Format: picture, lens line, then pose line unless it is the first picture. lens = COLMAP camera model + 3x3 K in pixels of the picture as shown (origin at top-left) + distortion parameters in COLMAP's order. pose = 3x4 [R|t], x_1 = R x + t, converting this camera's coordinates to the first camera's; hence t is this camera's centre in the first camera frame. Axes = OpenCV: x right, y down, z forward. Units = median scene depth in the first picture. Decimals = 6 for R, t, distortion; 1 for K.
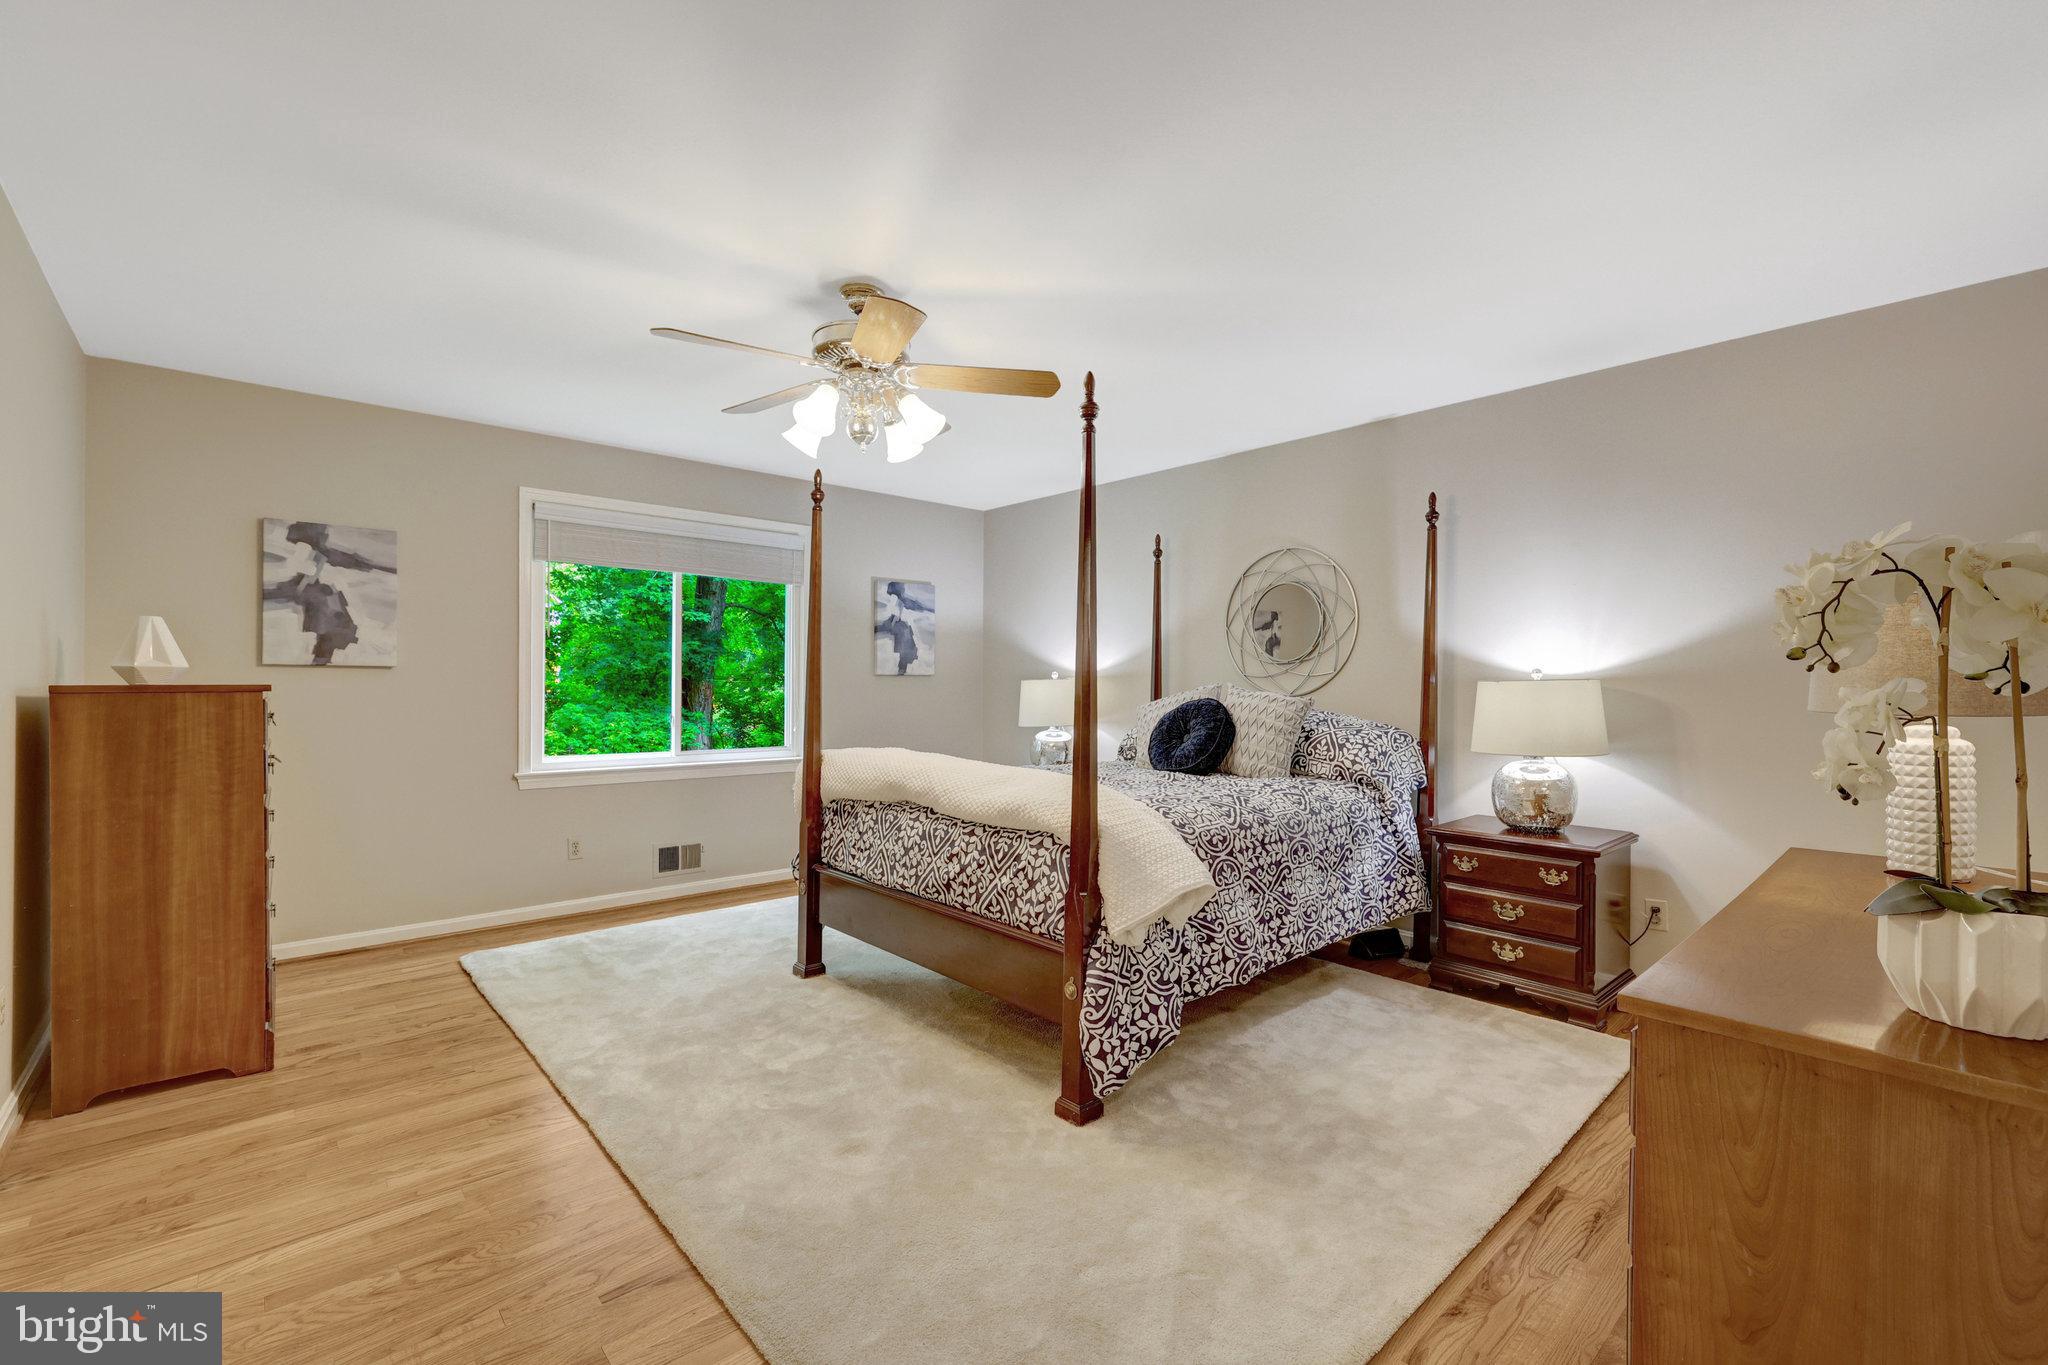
lens RADIAL K [[870.4, 0, 1026.9], [0, 870.4, 690.1], [0, 0, 1]] dist [0.002242, 0.000270]
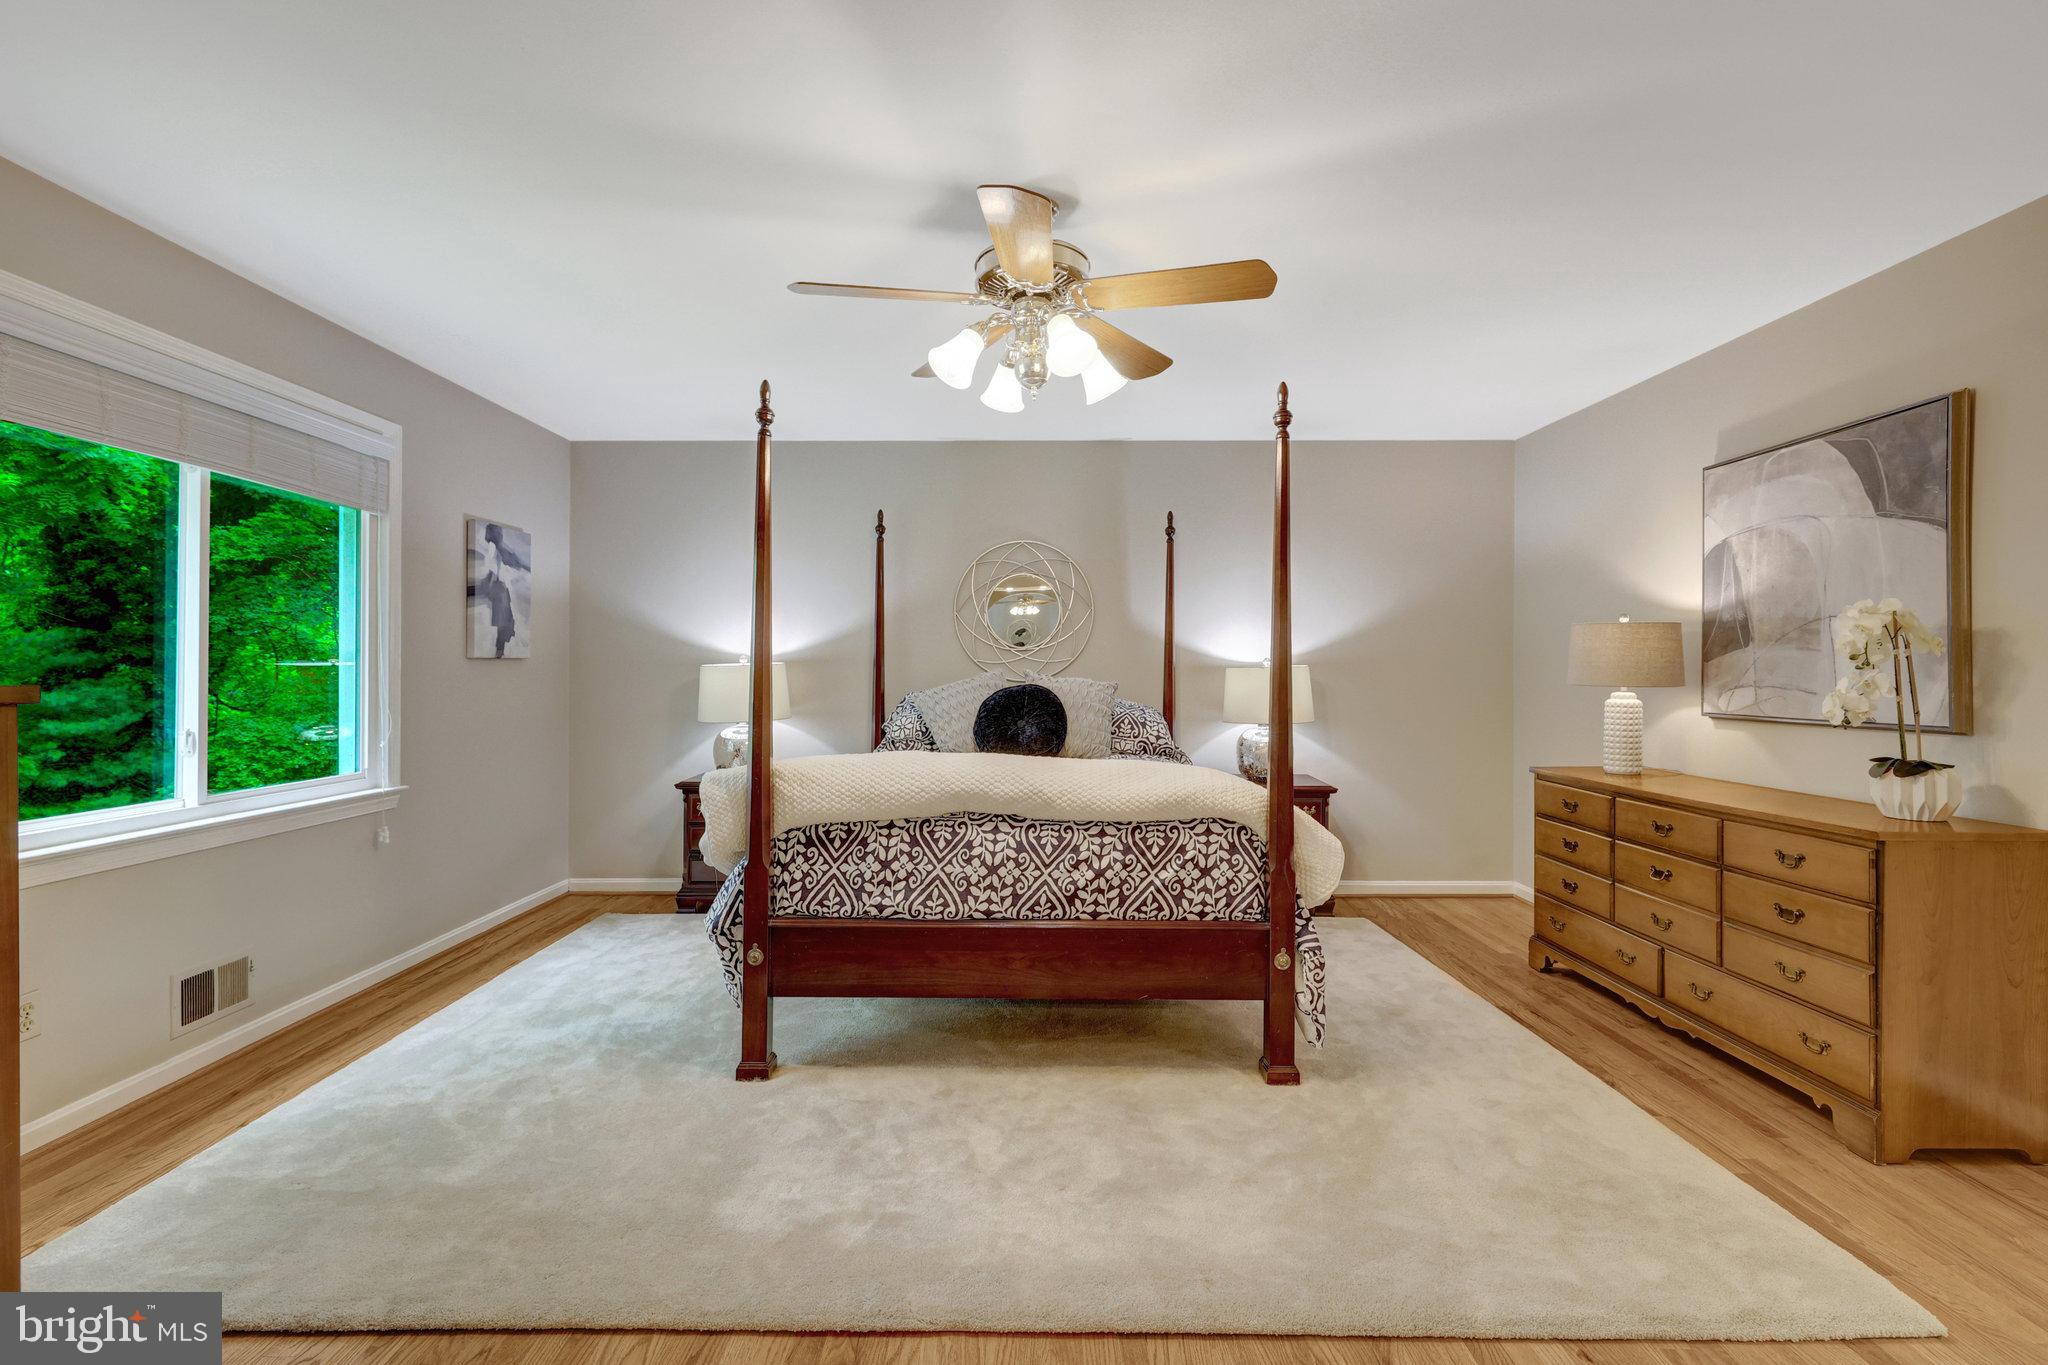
lens RADIAL K [[911.0, 0, 1023.2], [0, 911.0, 673.4], [0, 0, 1]] dist [0.000528, -0.000076]
pose [[0.674383, -0.006315, 0.738354, -0.763622], [0.006860, 0.999974, 0.002286, -0.007664], [-0.738349, 0.003524, 0.674409, 0.377056]]
